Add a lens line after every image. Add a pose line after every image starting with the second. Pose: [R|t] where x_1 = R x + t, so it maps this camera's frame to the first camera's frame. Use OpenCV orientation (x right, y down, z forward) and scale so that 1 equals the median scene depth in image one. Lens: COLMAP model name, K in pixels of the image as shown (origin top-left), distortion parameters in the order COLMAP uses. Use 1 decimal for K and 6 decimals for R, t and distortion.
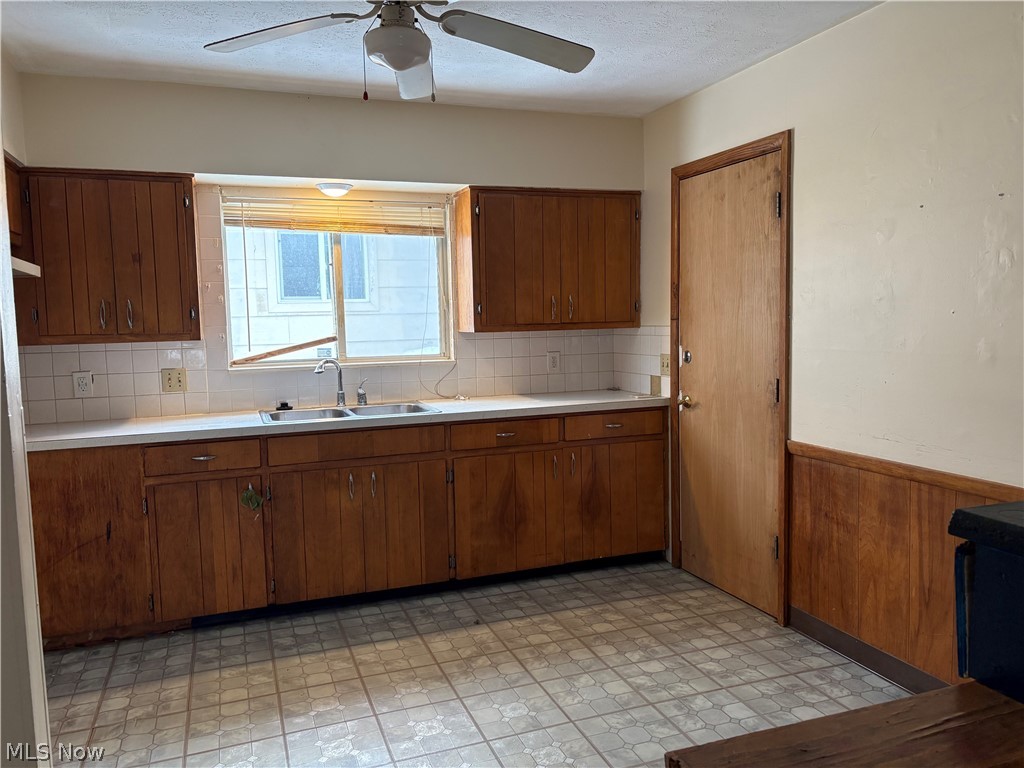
lens RADIAL K [[770.4, 0, 512.0], [0, 770.4, 384.0], [0, 0, 1]] dist [0.012399, 0.001325]
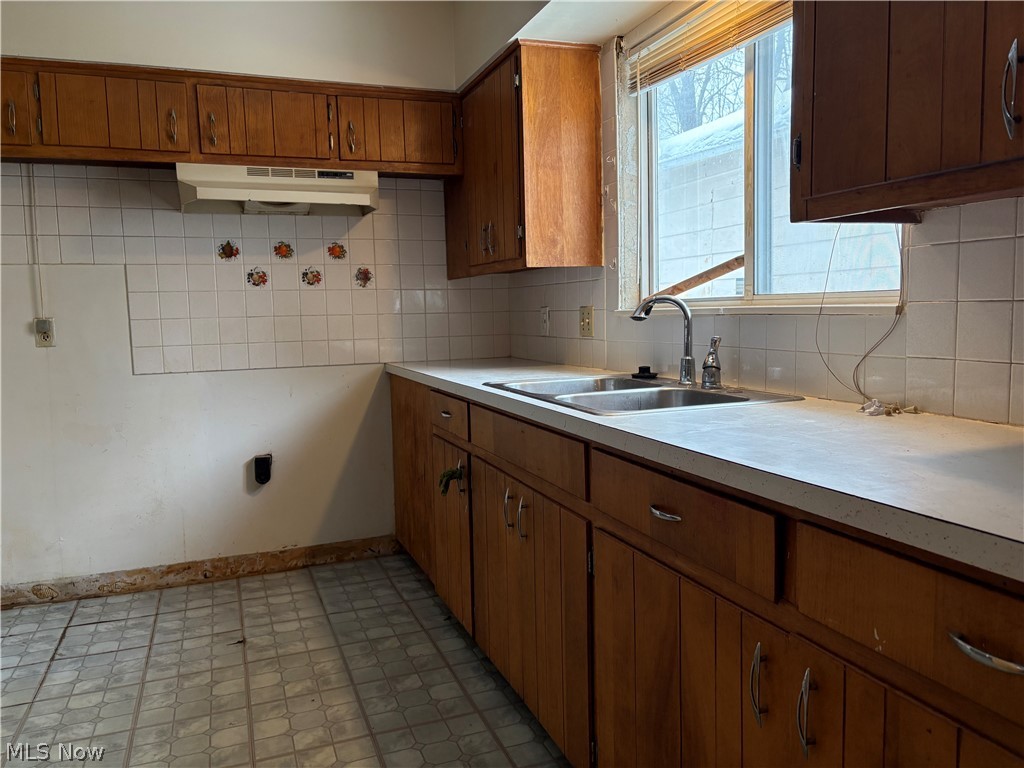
lens RADIAL K [[770.4, 0, 512.0], [0, 770.4, 384.0], [0, 0, 1]] dist [0.012399, 0.001325]
pose [[0.005913, 0.118982, -0.992879, 0.398444], [-0.063041, 0.990965, 0.118378, -0.035329], [0.997993, 0.061892, 0.013360, 1.097491]]
